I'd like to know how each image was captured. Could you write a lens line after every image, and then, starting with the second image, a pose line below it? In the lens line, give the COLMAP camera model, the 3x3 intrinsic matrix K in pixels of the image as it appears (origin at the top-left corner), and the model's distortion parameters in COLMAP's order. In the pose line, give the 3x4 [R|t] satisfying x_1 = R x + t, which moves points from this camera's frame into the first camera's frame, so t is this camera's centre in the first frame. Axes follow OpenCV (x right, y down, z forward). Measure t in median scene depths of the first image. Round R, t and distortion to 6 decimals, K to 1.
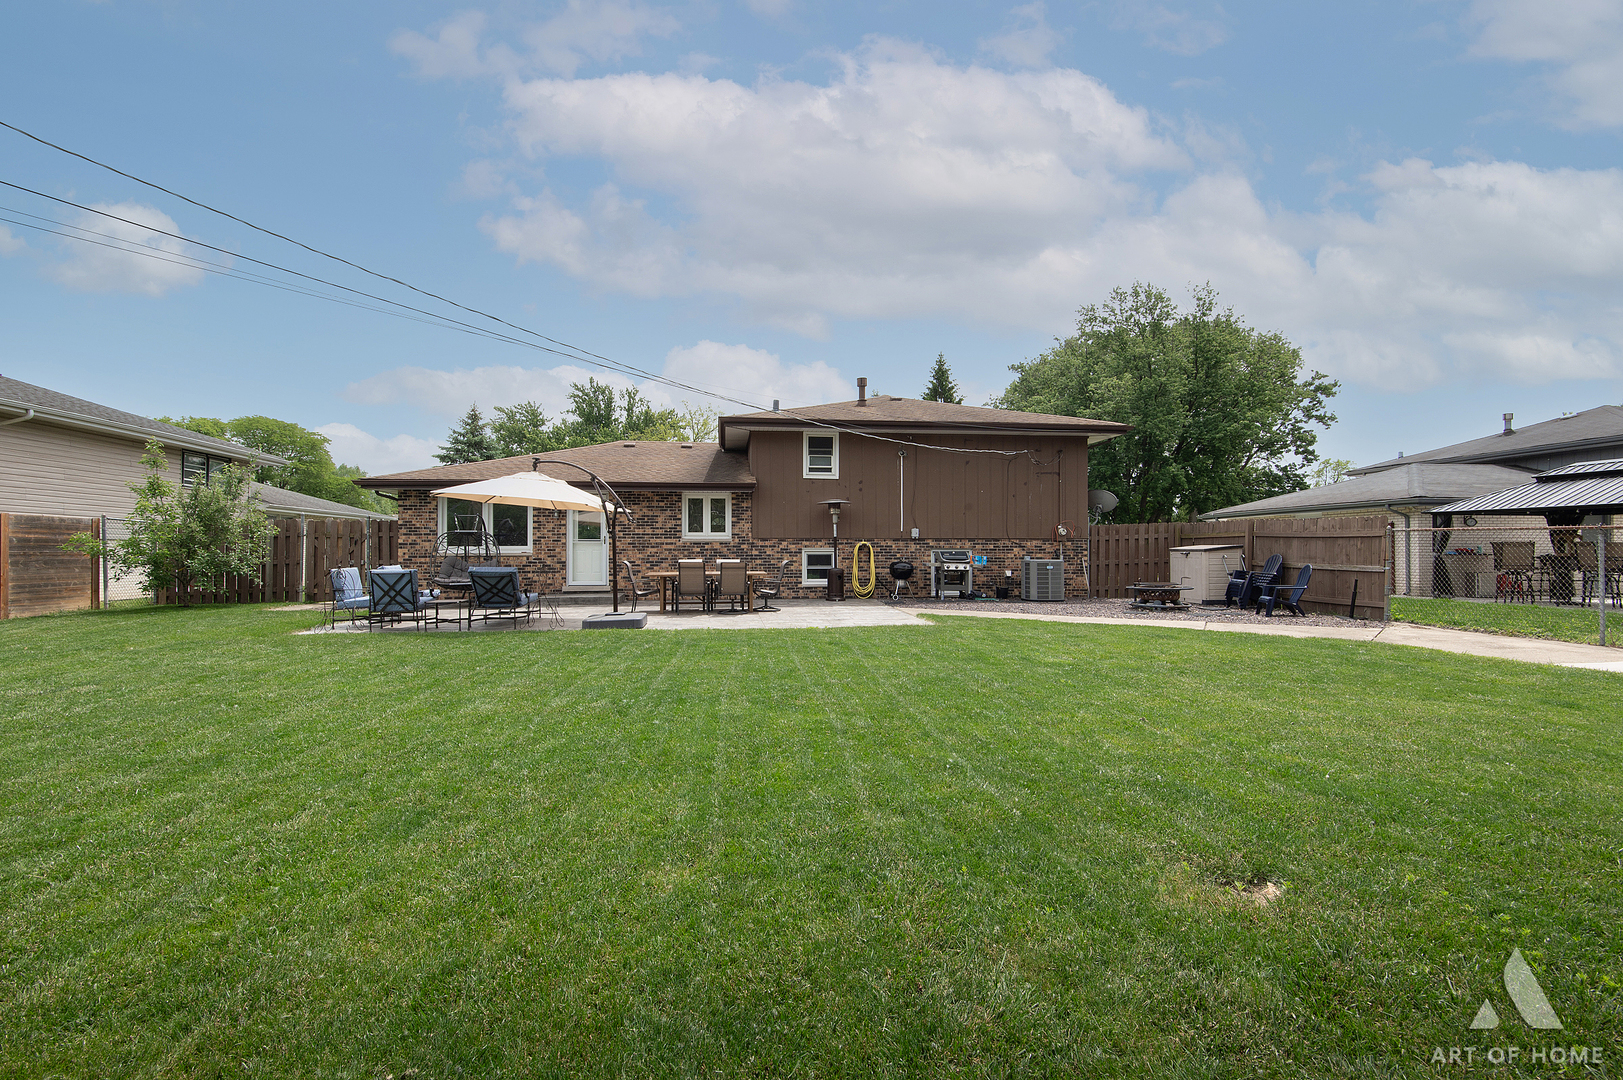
lens RADIAL K [[733.8, 0, 811.5], [0, 733.8, 540.0], [0, 0, 1]] dist [0.001314, -0.000339]
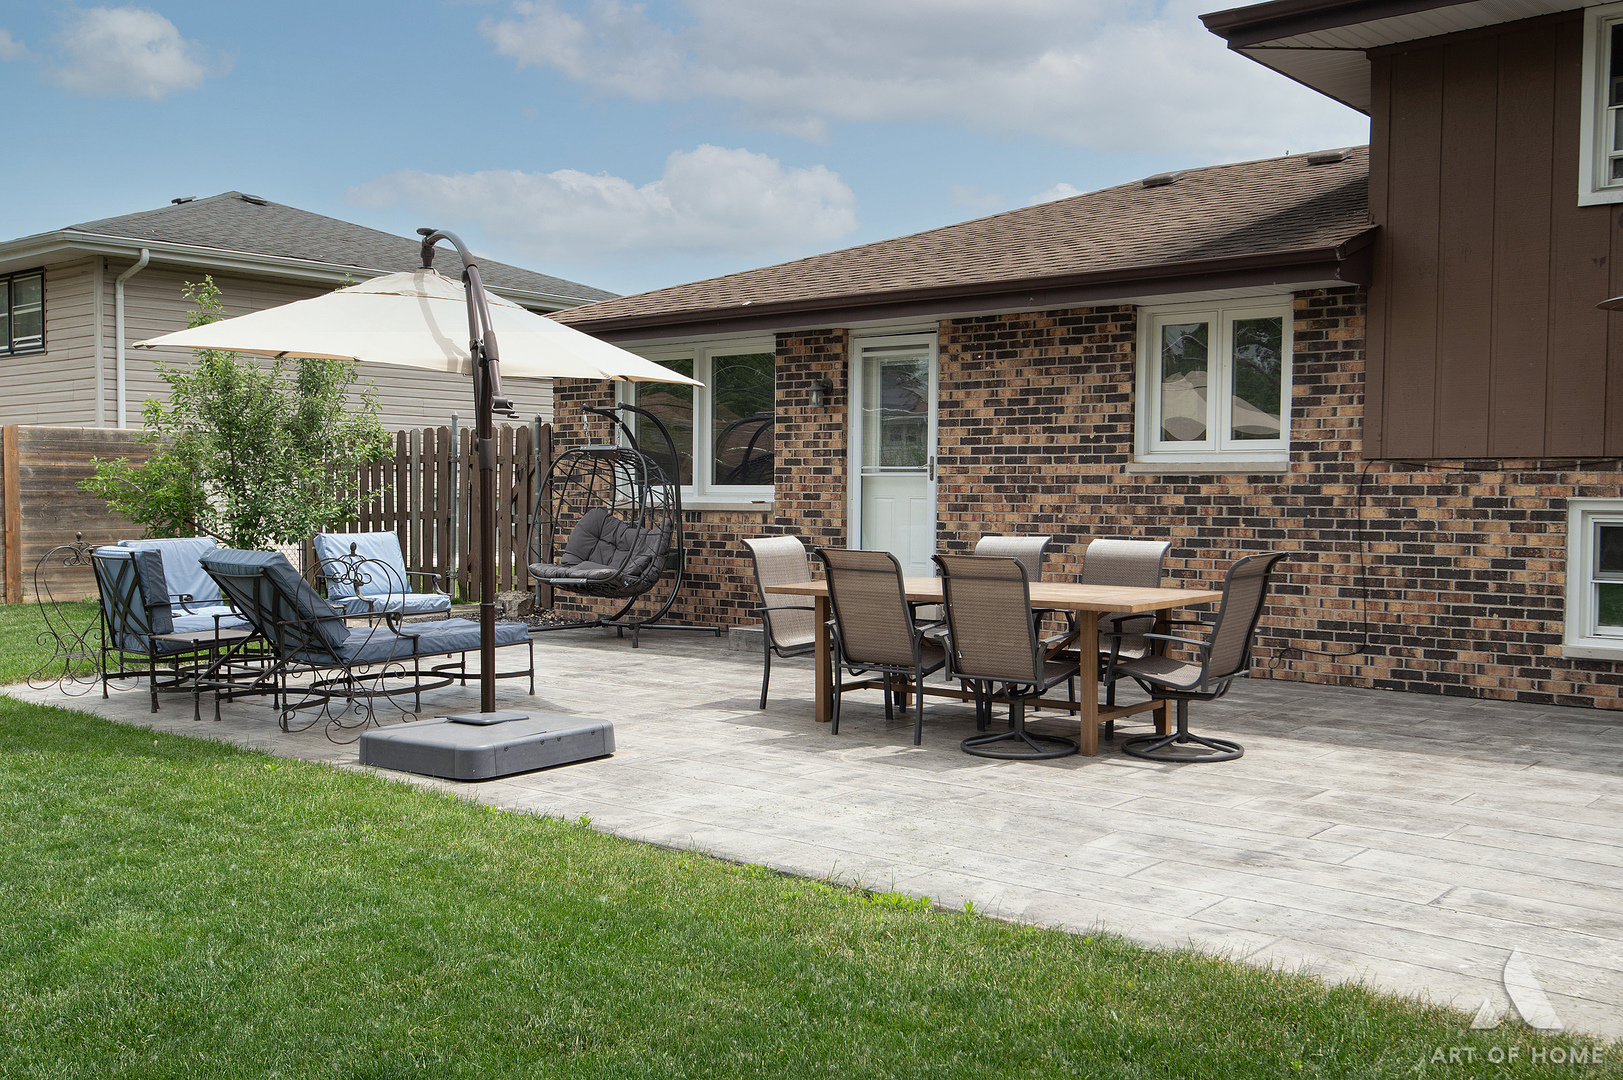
lens RADIAL K [[1531.0, 0, 811.5], [0, 1531.0, 540.0], [0, 0, 1]] dist [0.021498, 0.017703]
pose [[0.685648, 0.029870, -0.727320, 0.189864], [0.000970, 0.999119, 0.041946, 0.003309], [0.727932, -0.029466, 0.685016, 0.477973]]
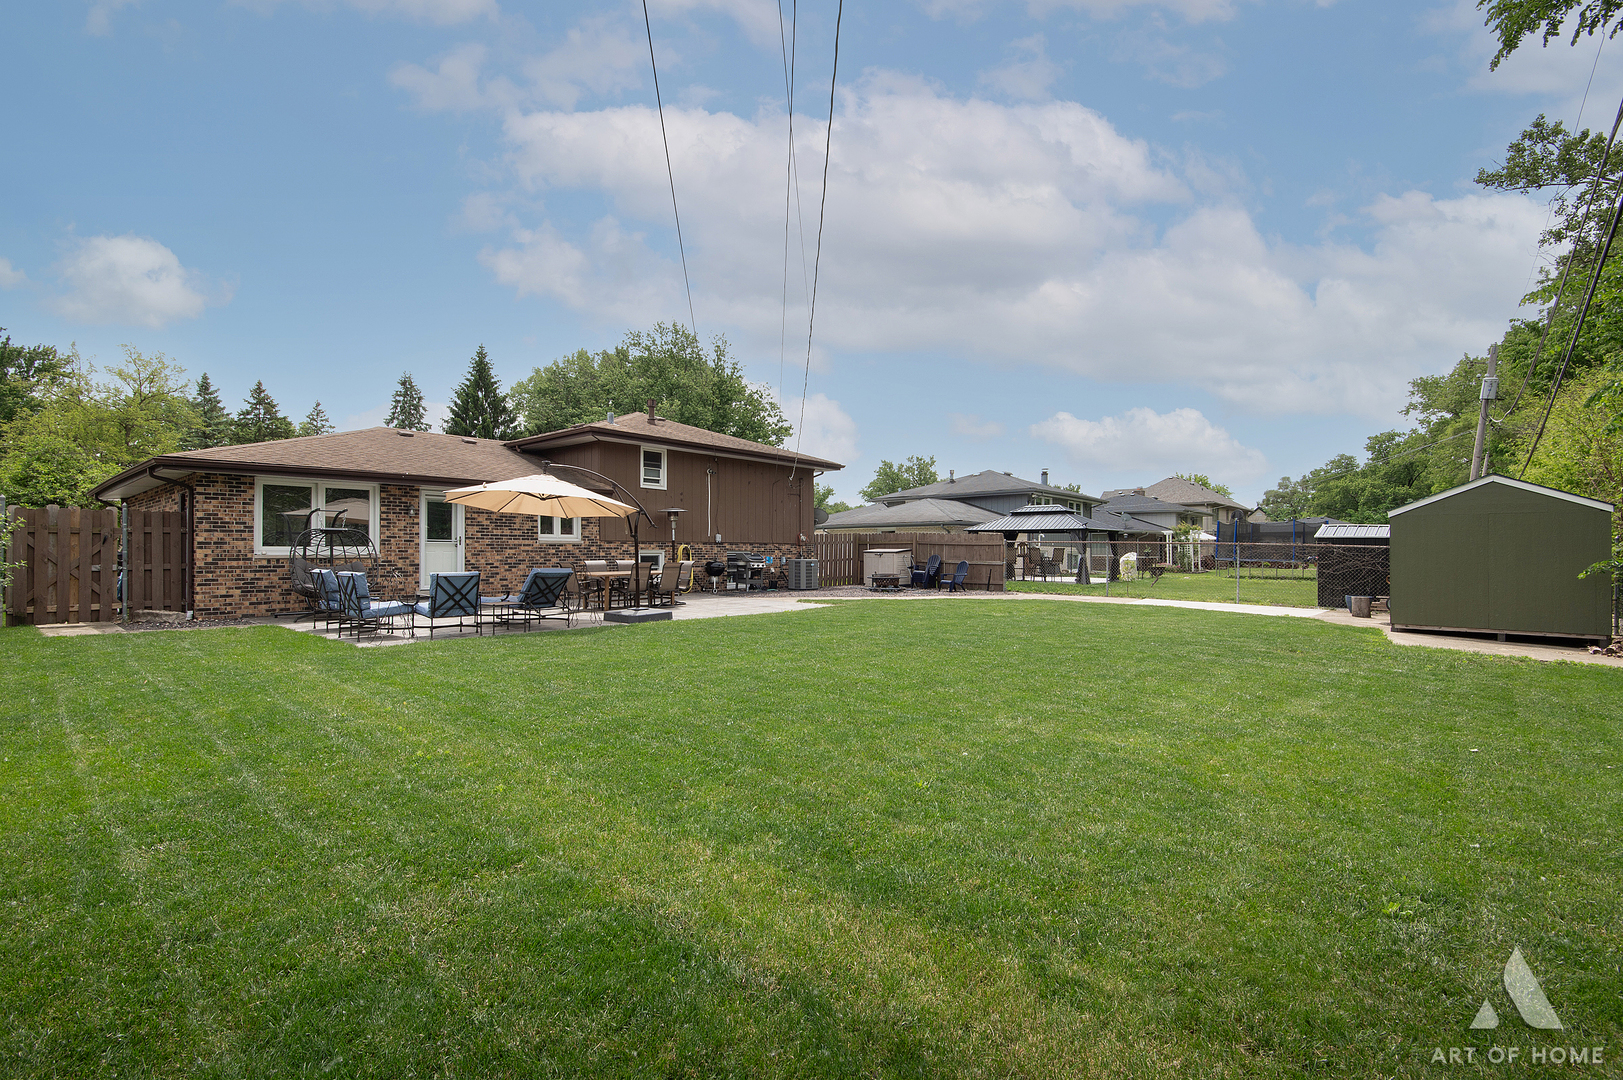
lens RADIAL K [[733.8, 0, 811.5], [0, 733.8, 540.0], [0, 0, 1]] dist [0.001314, -0.000339]
pose [[0.736875, 0.012702, 0.675909, -0.584764], [-0.010952, 0.999917, -0.006850, 0.000604], [-0.675940, -0.002355, 0.736953, -0.000173]]
